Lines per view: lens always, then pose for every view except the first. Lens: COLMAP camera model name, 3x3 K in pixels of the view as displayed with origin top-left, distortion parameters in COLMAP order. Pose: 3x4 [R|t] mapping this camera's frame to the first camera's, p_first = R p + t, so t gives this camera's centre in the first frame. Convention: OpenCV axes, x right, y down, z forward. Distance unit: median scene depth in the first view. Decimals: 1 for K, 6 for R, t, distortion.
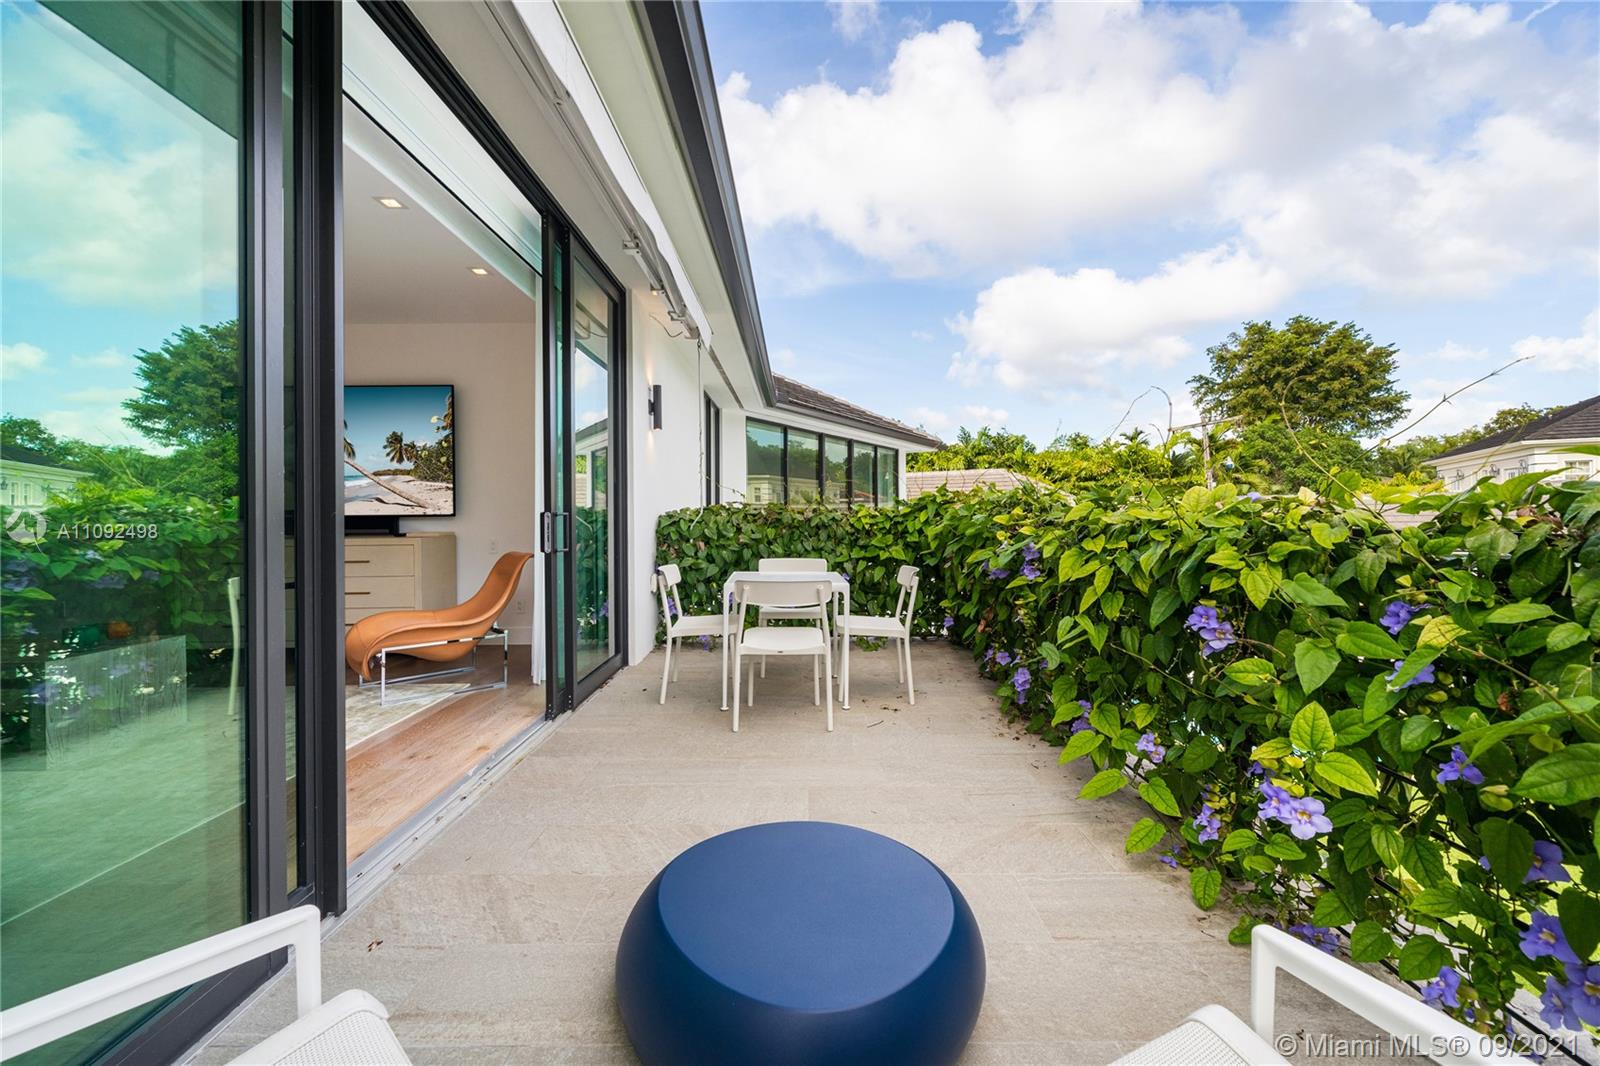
lens RADIAL K [[620.9, 0, 769.7], [0, 620.9, 508.9], [0, 0, 1]] dist [-0.001376, -0.000320]
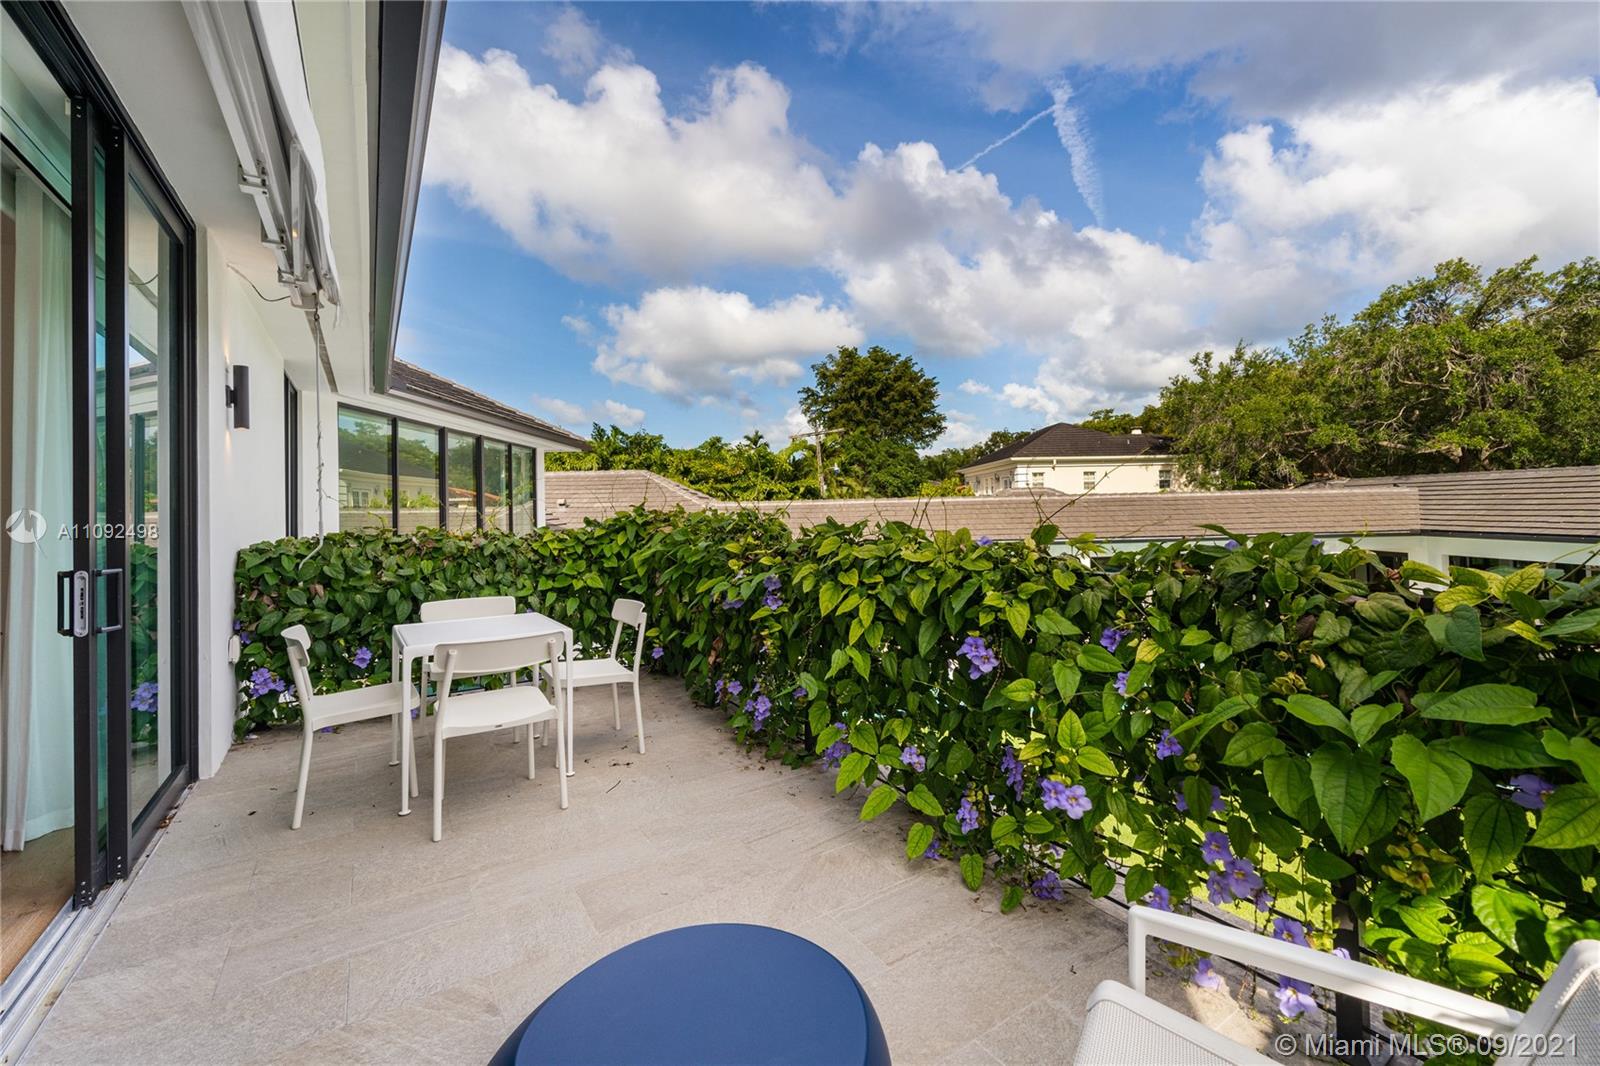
lens RADIAL K [[675.8, 0, 794.9], [0, 675.8, 494.4], [0, 0, 1]] dist [-0.001931, 0.000586]
pose [[0.833891, -0.006508, 0.551891, -0.108446], [0.020545, 0.999603, -0.019255, -0.035561], [-0.551547, 0.027396, 0.833694, 0.031008]]
